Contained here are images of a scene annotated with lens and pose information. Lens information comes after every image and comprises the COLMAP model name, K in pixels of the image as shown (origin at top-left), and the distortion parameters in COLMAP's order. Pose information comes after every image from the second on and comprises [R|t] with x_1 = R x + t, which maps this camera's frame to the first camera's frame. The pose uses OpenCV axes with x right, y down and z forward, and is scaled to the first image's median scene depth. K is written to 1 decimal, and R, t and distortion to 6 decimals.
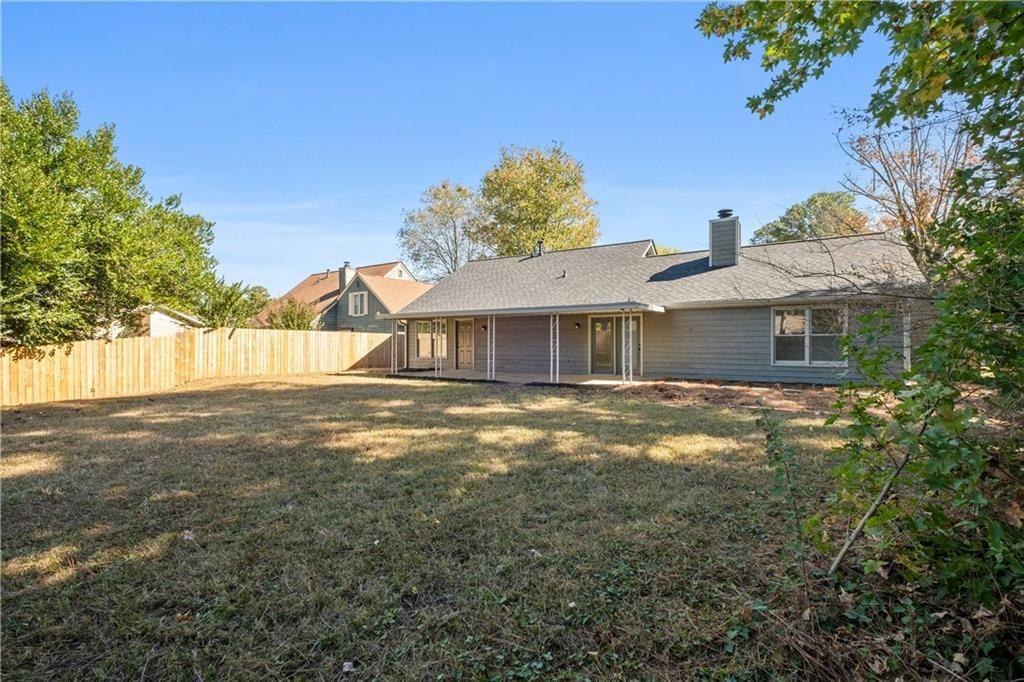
lens RADIAL K [[456.0, 0, 512.0], [0, 456.0, 341.0], [0, 0, 1]] dist [0.000087, -0.000736]
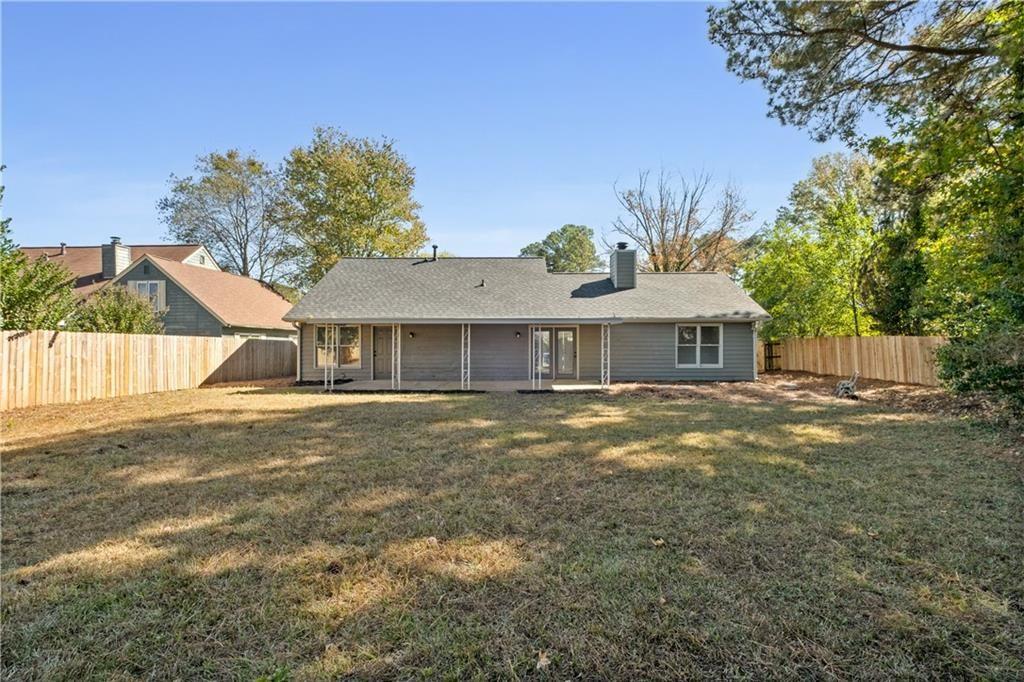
lens RADIAL K [[456.4, 0, 513.7], [0, 456.4, 346.1], [0, 0, 1]] dist [-0.000799, -0.000698]
pose [[0.853082, -0.001419, 0.521775, -0.339078], [-0.002815, 0.999969, 0.007321, -0.011674], [-0.521770, -0.007714, 0.853052, 0.077490]]
